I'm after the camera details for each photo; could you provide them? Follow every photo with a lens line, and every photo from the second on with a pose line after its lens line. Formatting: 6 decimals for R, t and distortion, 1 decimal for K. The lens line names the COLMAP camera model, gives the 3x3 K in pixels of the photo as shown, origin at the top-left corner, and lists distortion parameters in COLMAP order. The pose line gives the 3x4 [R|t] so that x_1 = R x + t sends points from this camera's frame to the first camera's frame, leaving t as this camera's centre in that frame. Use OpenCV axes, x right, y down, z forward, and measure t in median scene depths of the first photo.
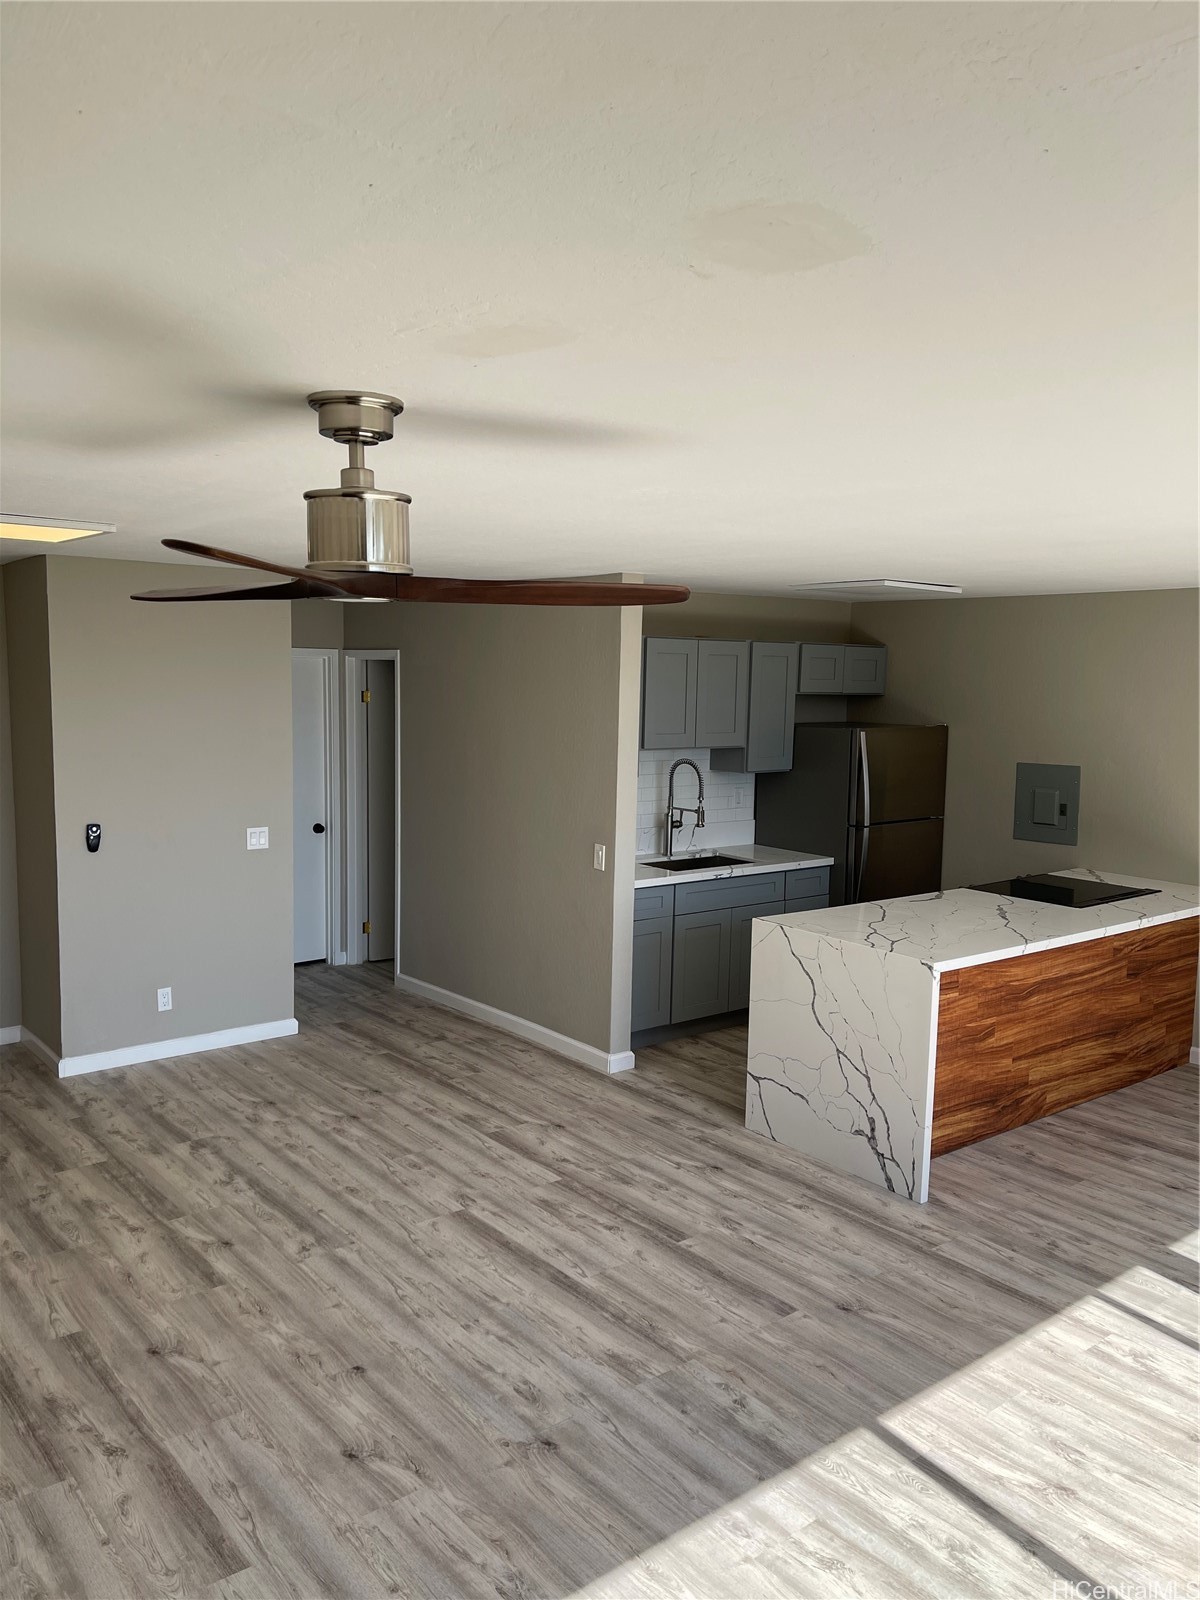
lens RADIAL K [[1217.9, 0, 609.3], [0, 1217.9, 805.6], [0, 0, 1]] dist [0.062494, -0.081993]
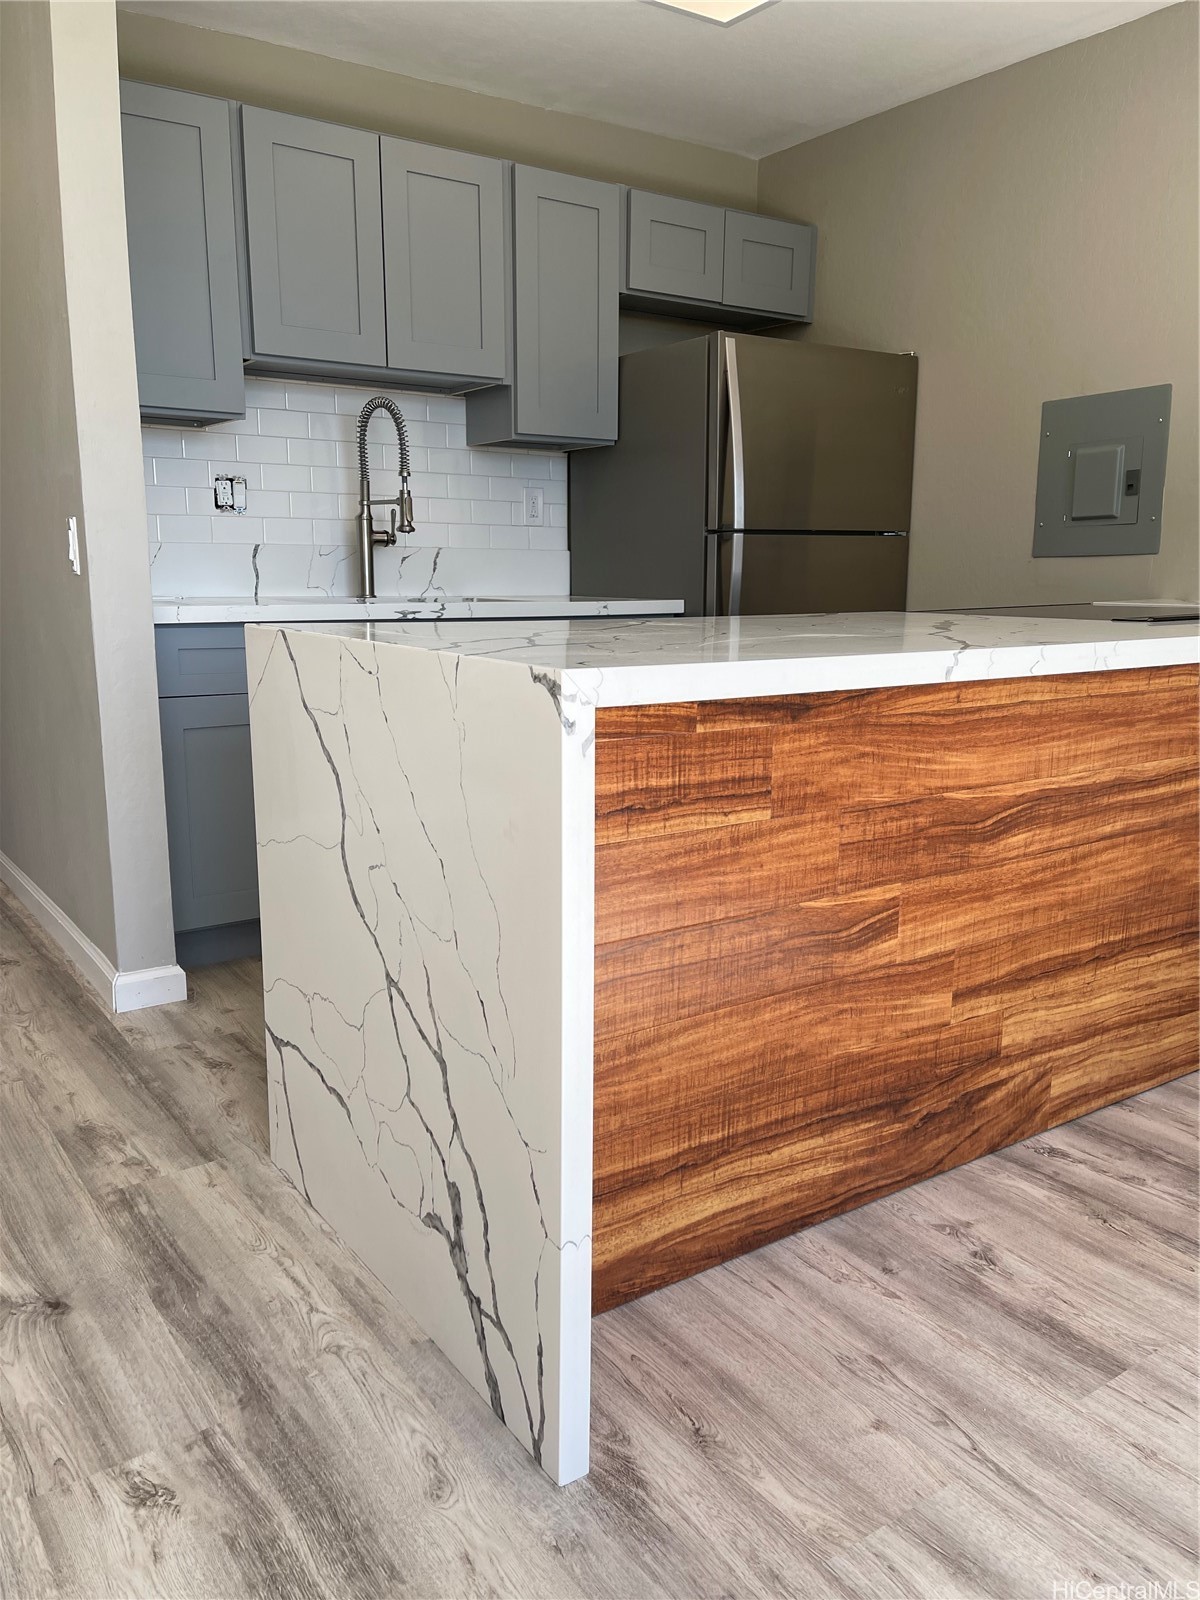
lens RADIAL K [[1229.9, 0, 600.0], [0, 1229.9, 800.0], [0, 0, 1]] dist [0.033964, -0.001686]
pose [[0.997285, -0.003737, -0.073542, 0.265132], [0.009589, 0.996798, 0.079385, 0.122875], [0.073009, -0.079875, 0.994128, 0.658574]]
